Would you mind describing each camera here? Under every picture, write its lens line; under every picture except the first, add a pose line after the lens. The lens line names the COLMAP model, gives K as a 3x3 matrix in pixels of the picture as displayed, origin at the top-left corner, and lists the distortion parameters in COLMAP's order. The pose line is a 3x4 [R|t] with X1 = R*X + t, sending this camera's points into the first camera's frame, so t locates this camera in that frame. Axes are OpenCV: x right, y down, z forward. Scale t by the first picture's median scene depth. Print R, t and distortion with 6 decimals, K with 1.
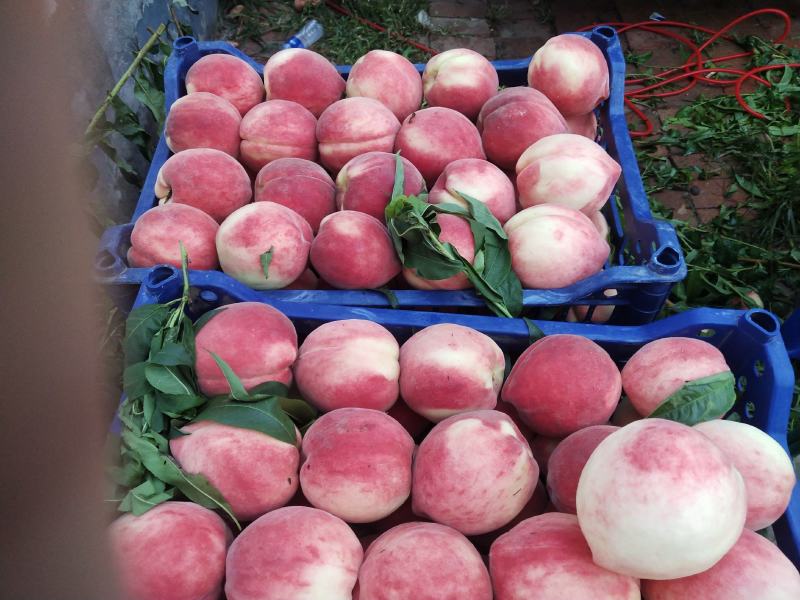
lens RADIAL K [[627.3, 0, 400.0], [0, 627.3, 300.0], [0, 0, 1]] dist [-0.026452, 0.045151]
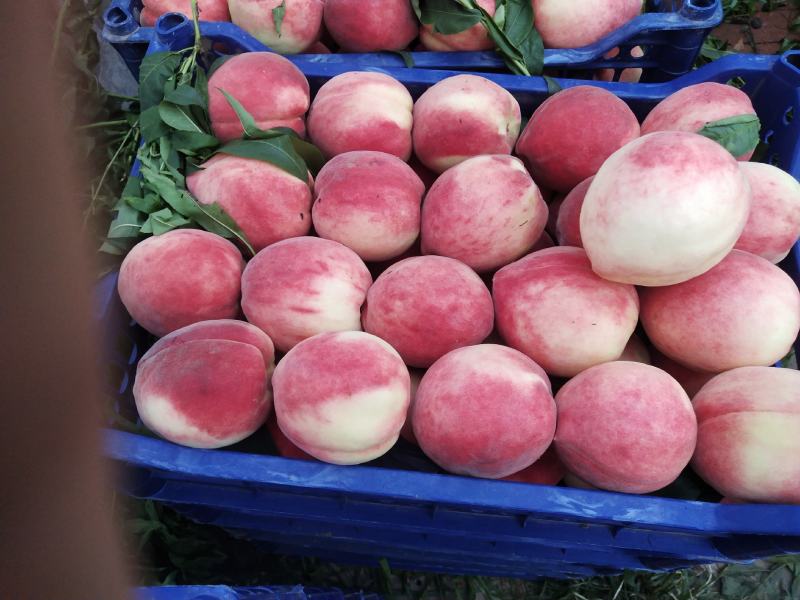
lens RADIAL K [[627.3, 0, 400.0], [0, 627.3, 300.0], [0, 0, 1]] dist [-0.026452, 0.045151]
pose [[0.998221, 0.016060, -0.057423, 0.044857], [-0.004923, 0.981957, 0.189039, 0.222308], [0.059422, -0.188420, 0.980289, -0.026486]]
